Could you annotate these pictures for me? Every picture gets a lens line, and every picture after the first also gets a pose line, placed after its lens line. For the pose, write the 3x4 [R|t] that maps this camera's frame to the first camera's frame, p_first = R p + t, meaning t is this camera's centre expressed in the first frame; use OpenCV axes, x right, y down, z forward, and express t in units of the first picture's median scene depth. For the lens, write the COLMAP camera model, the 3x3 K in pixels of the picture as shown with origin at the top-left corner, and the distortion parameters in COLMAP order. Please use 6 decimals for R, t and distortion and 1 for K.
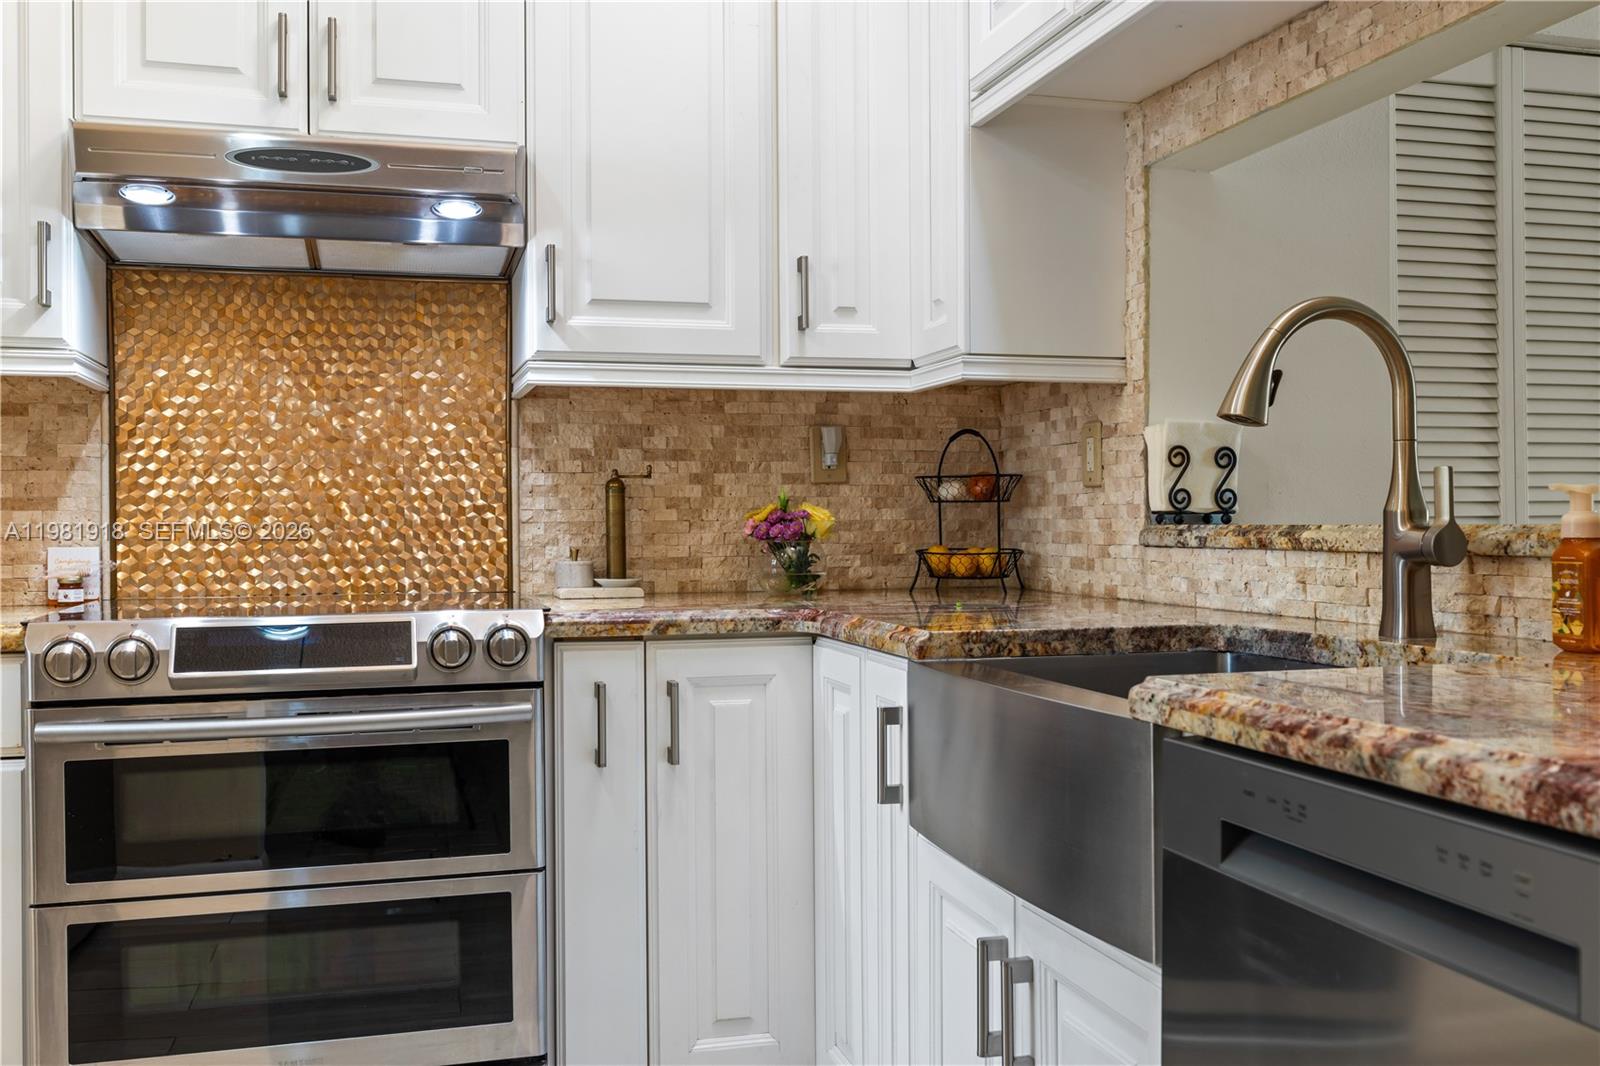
lens RADIAL K [[1515.6, 0, 805.9], [0, 1515.6, 529.4], [0, 0, 1]] dist [-0.002802, 0.000000]
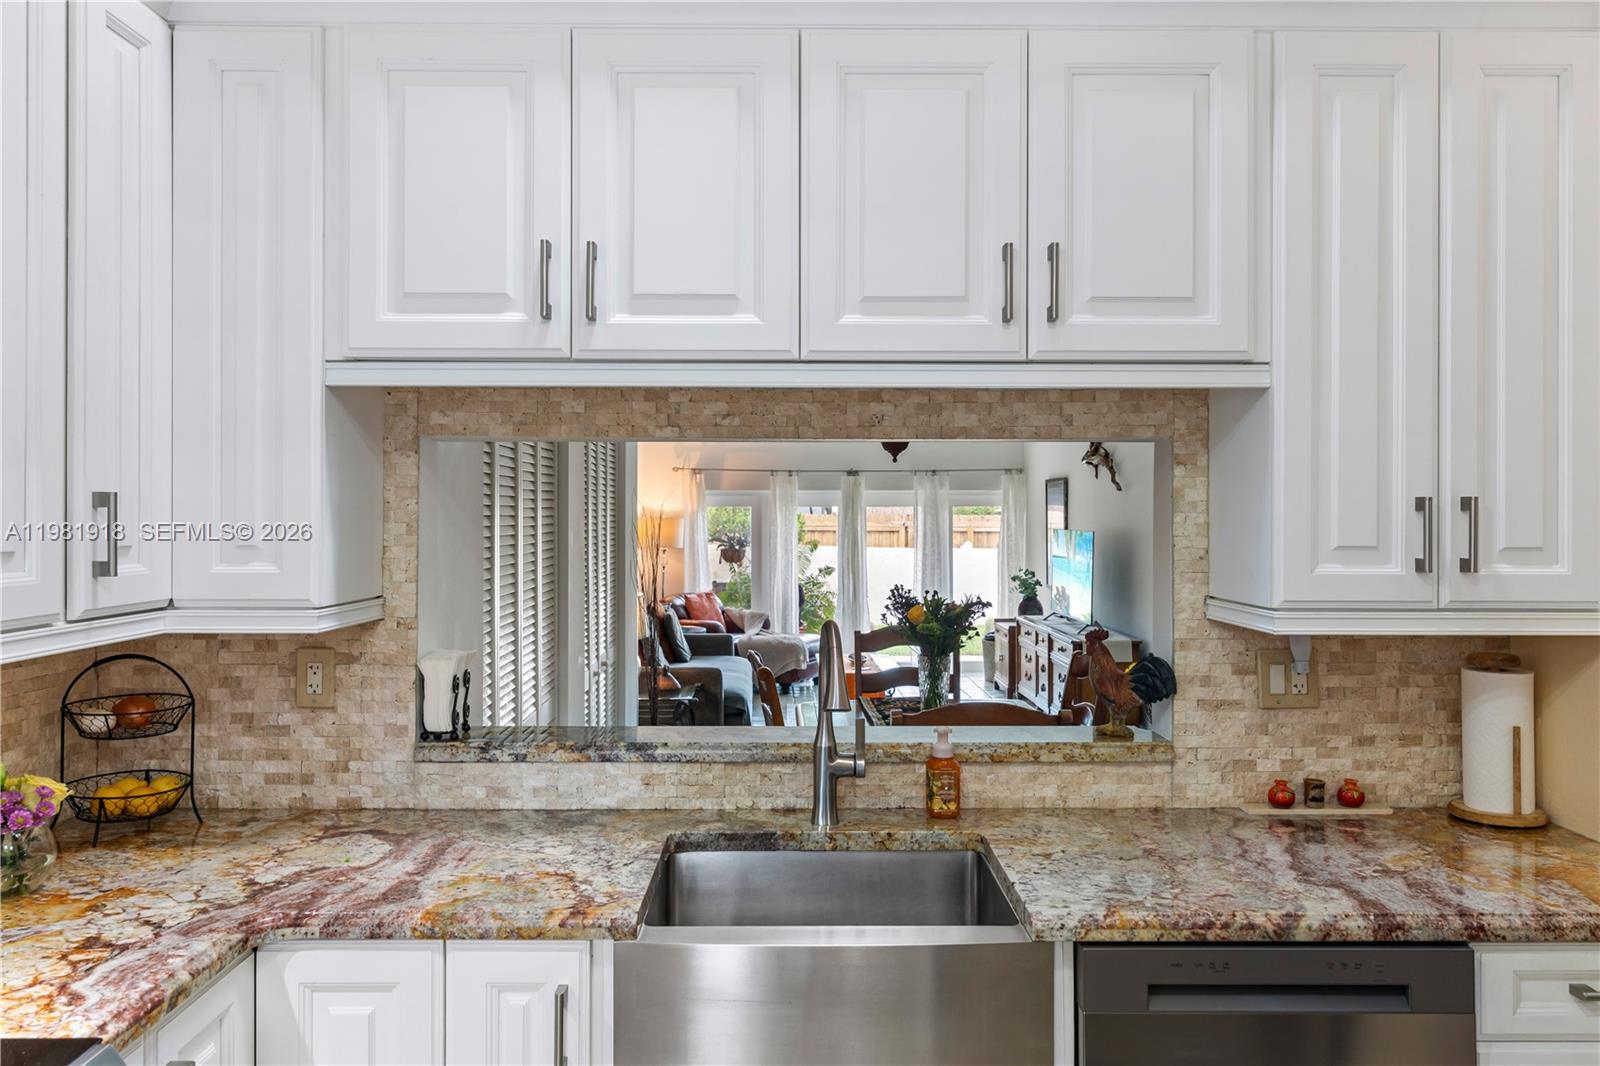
lens RADIAL K [[1127.4, 0, 800.7], [0, 1127.4, 519.4], [0, 0, 1]] dist [-0.000767, 0.002966]
pose [[0.252053, 0.006061, 0.967694, -0.566969], [-0.001092, 0.999982, -0.005979, -0.178105], [-0.967713, 0.000450, 0.252055, 0.518832]]
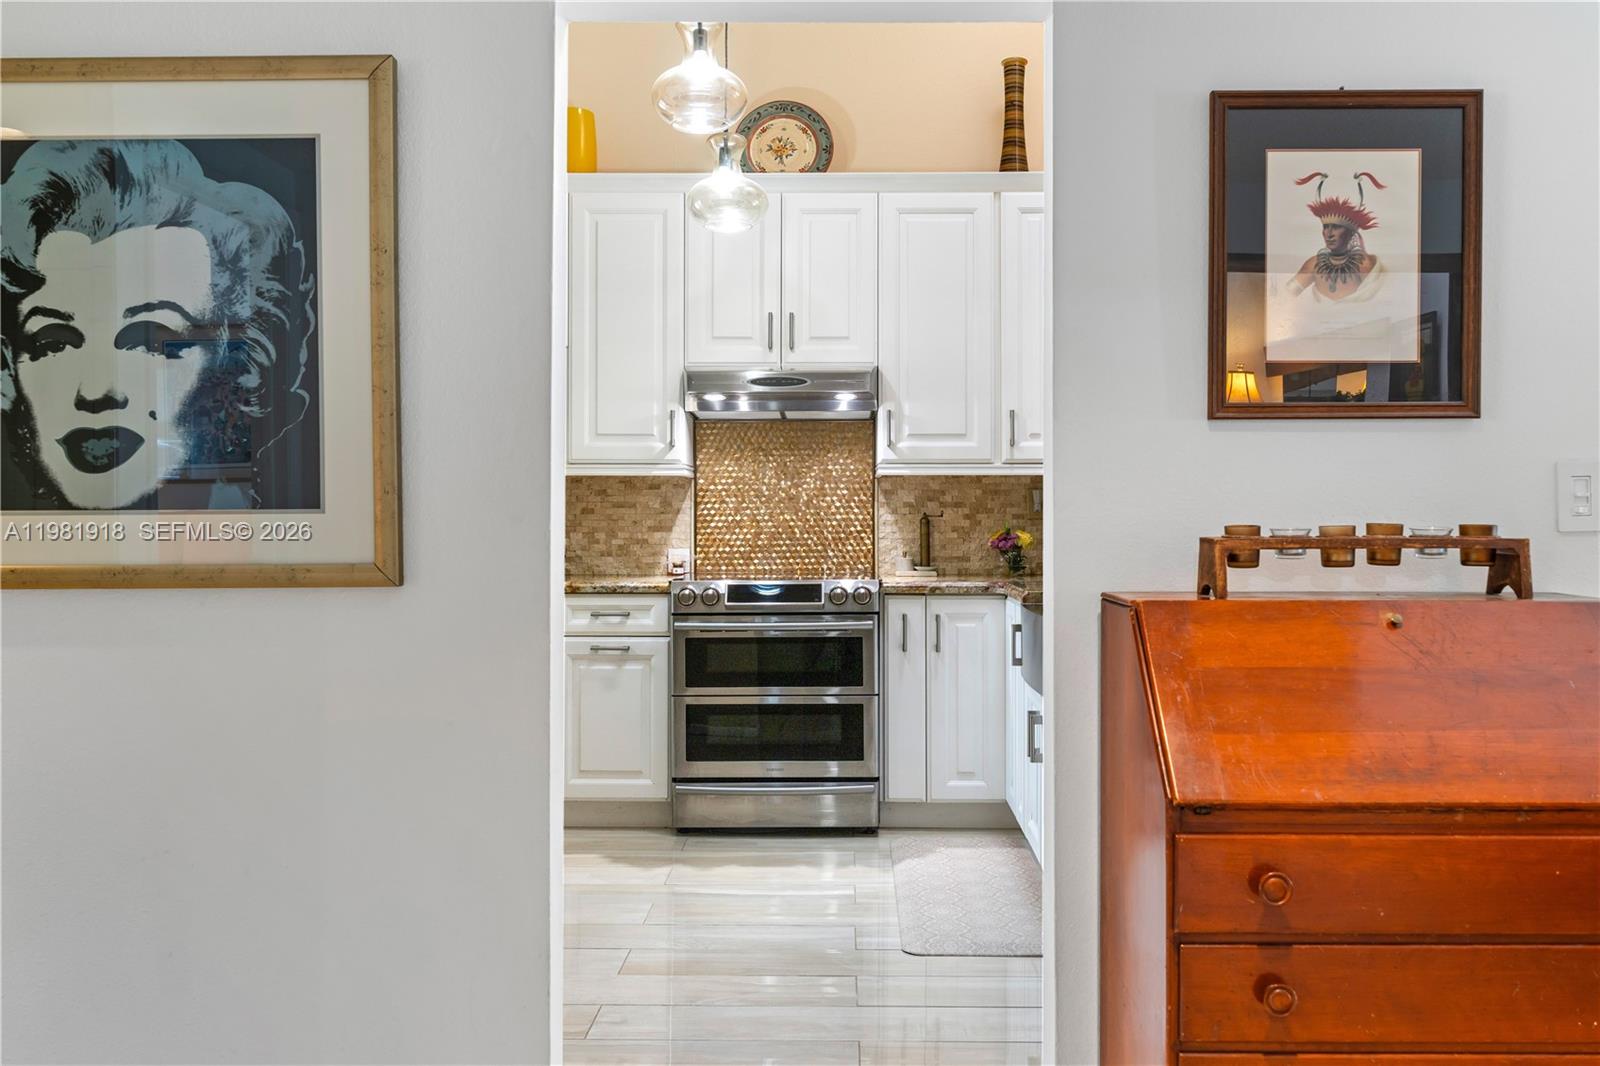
lens RADIAL K [[1272.3, 0, 843.4], [0, 1272.3, 523.8], [0, 0, 1]] dist [-0.044541, 0.001274]
pose [[0.963954, 0.006545, -0.265989, 0.260800], [-0.006397, 0.999979, 0.001423, -0.031374], [0.265993, 0.000330, 0.963975, -0.784116]]
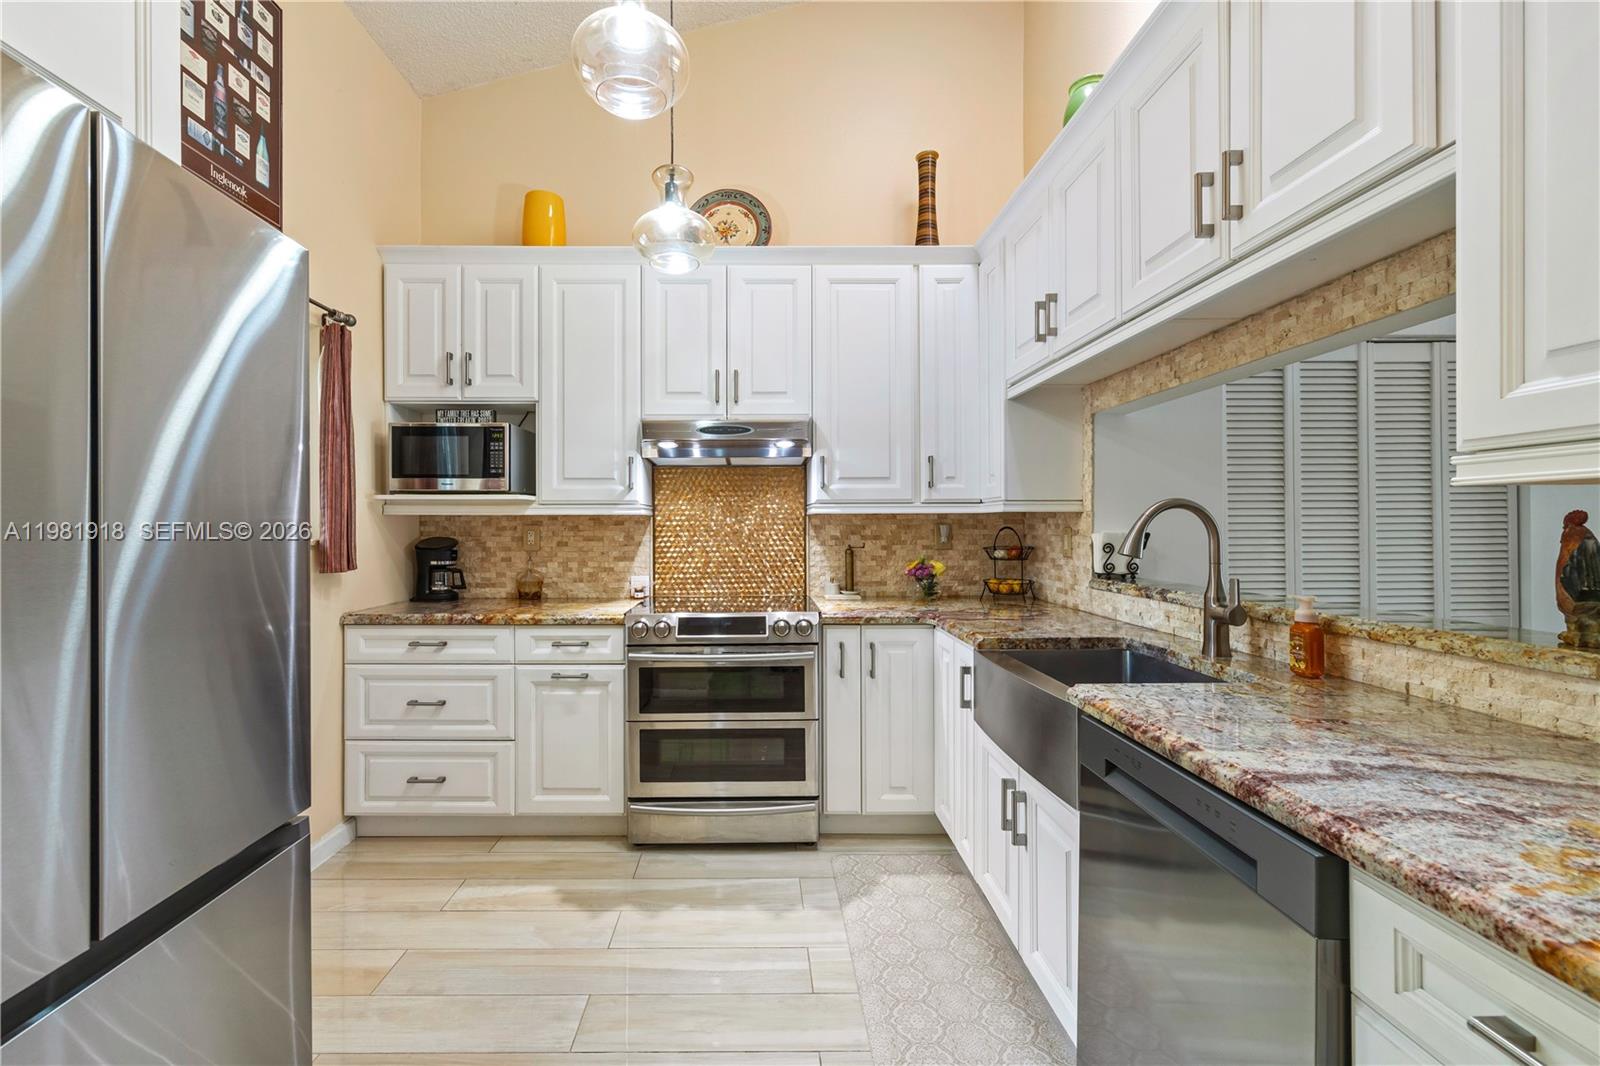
lens RADIAL K [[672.9, 0, 753.0], [0, 672.9, 525.6], [0, 0, 1]] dist [-0.006488, 0.001223]
pose [[0.962951, 0.002261, -0.269667, 0.015518], [-0.003291, 0.999989, -0.003371, -0.077127], [0.269657, 0.004133, 0.962948, -0.065085]]
